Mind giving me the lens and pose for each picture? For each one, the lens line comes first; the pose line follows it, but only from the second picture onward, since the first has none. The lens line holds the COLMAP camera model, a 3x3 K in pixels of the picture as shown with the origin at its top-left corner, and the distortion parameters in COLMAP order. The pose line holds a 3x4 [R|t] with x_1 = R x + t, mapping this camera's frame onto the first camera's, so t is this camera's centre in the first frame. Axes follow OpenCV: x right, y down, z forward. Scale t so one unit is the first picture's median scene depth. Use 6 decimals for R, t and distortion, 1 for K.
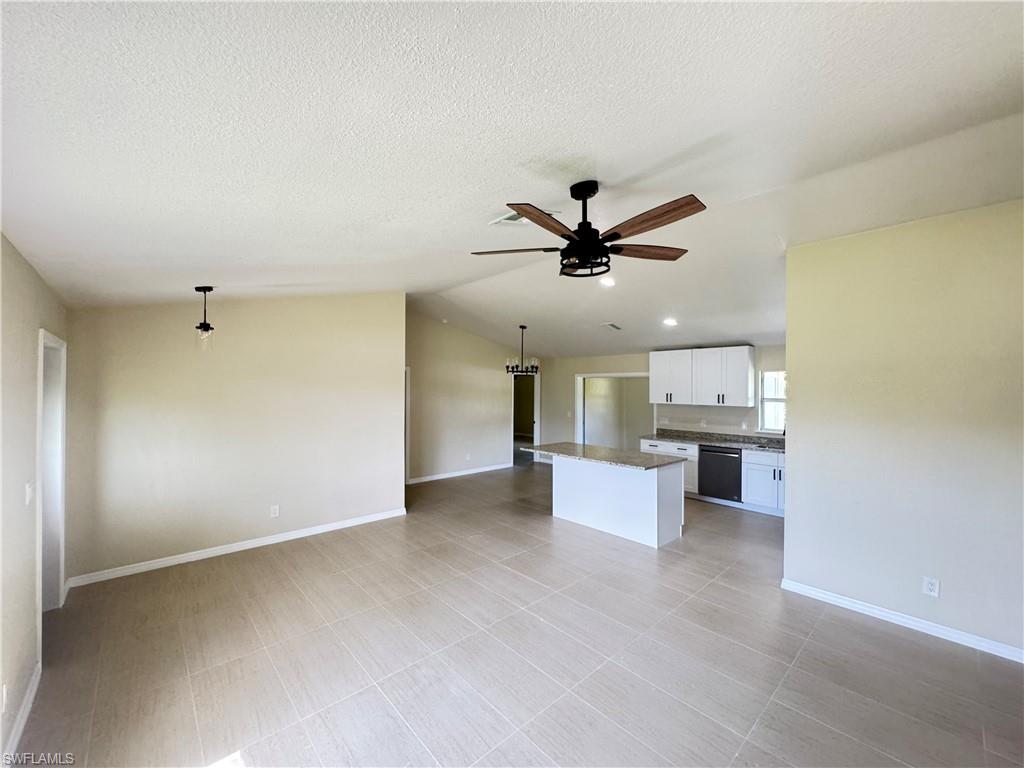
lens RADIAL K [[408.2, 0, 512.0], [0, 408.2, 384.0], [0, 0, 1]] dist [-0.001371, -0.000051]
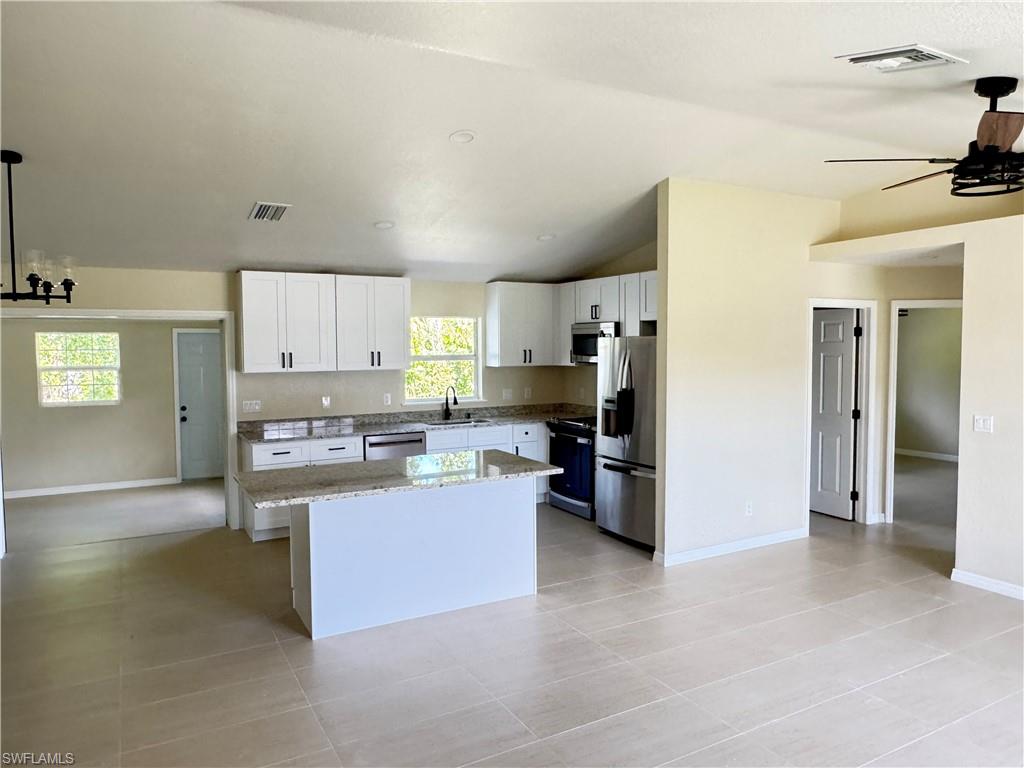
lens RADIAL K [[687.7, 0, 512.0], [0, 687.7, 384.0], [0, 0, 1]] dist [-0.002197, -0.002454]
pose [[0.231016, -0.062766, 0.970923, -0.623925], [-0.003817, 0.997851, 0.065415, 0.006413], [-0.972942, -0.018818, 0.230280, 0.735311]]
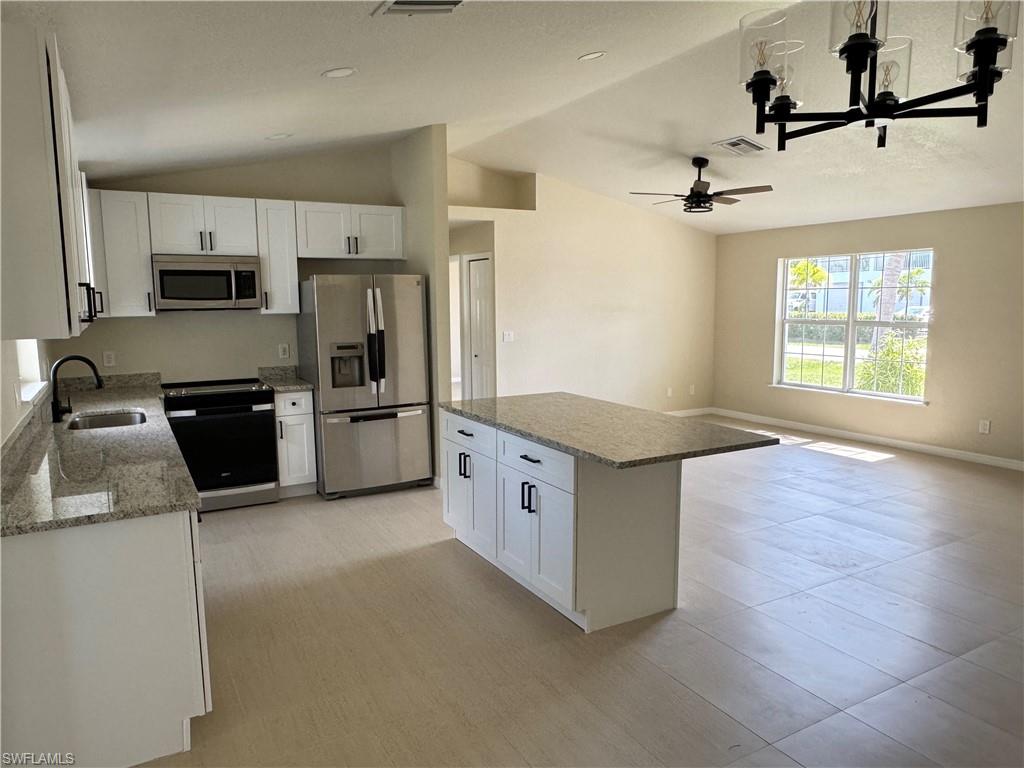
lens RADIAL K [[687.7, 0, 512.0], [0, 687.7, 384.0], [0, 0, 1]] dist [-0.002197, -0.002454]
pose [[-0.976473, -0.023500, 0.214354, 0.138084], [0.002093, 0.992965, 0.118394, 0.046639], [-0.215628, 0.116057, -0.969554, 1.898535]]
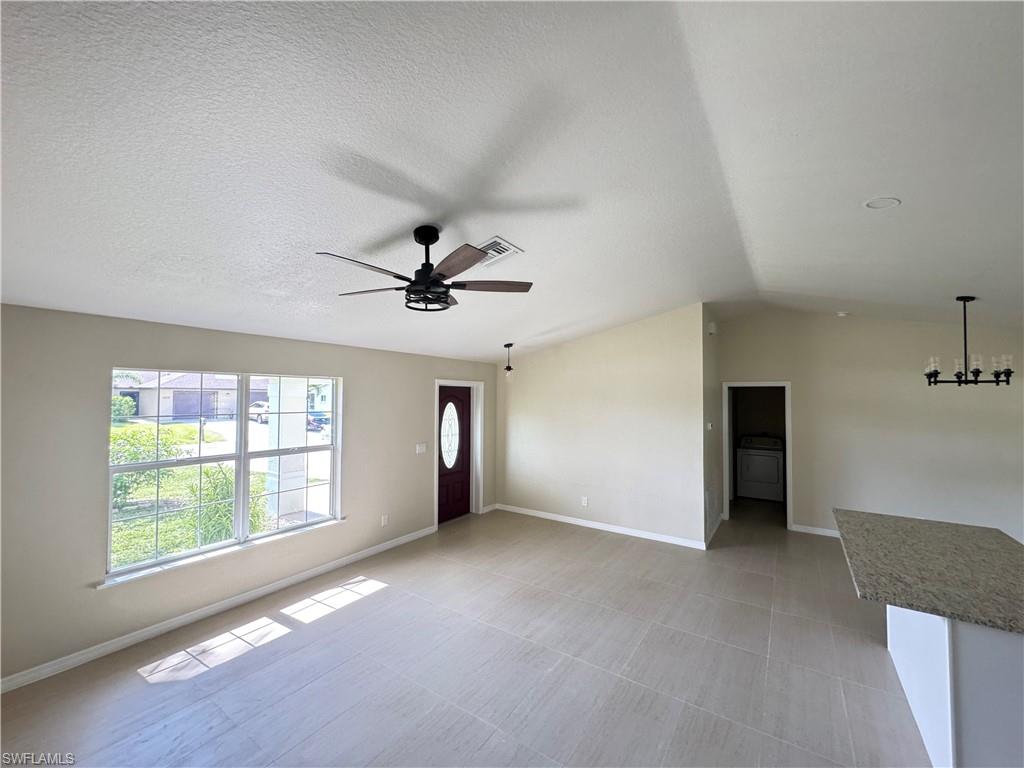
lens RADIAL K [[407.7, 0, 513.0], [0, 407.7, 386.3], [0, 0, 1]] dist [0.000343, 0.000044]
pose [[0.242420, -0.029128, -0.969734, 0.604850], [0.001218, 0.999558, -0.029719, -0.013791], [0.970171, 0.006024, 0.242348, 0.447473]]
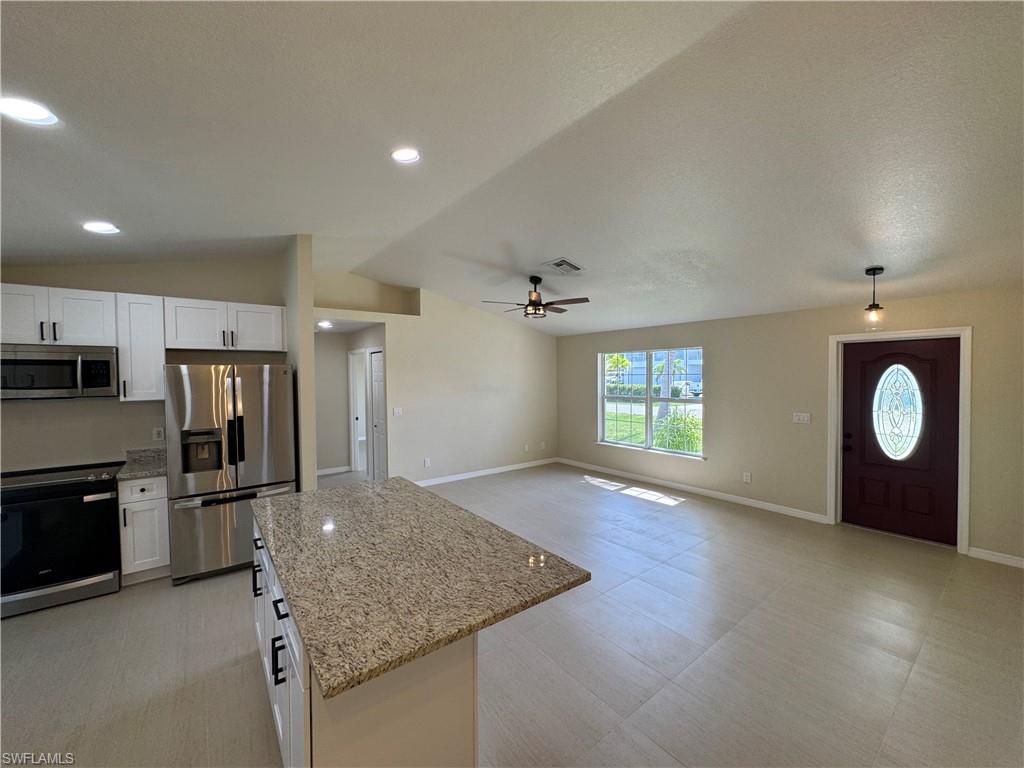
lens RADIAL K [[407.7, 0, 513.0], [0, 407.7, 386.3], [0, 0, 1]] dist [0.000343, 0.000044]
pose [[-0.997594, 0.000909, 0.069328, 0.062918], [0.002423, 0.999760, 0.021757, 0.024963], [-0.069291, 0.021873, -0.997357, 1.514837]]
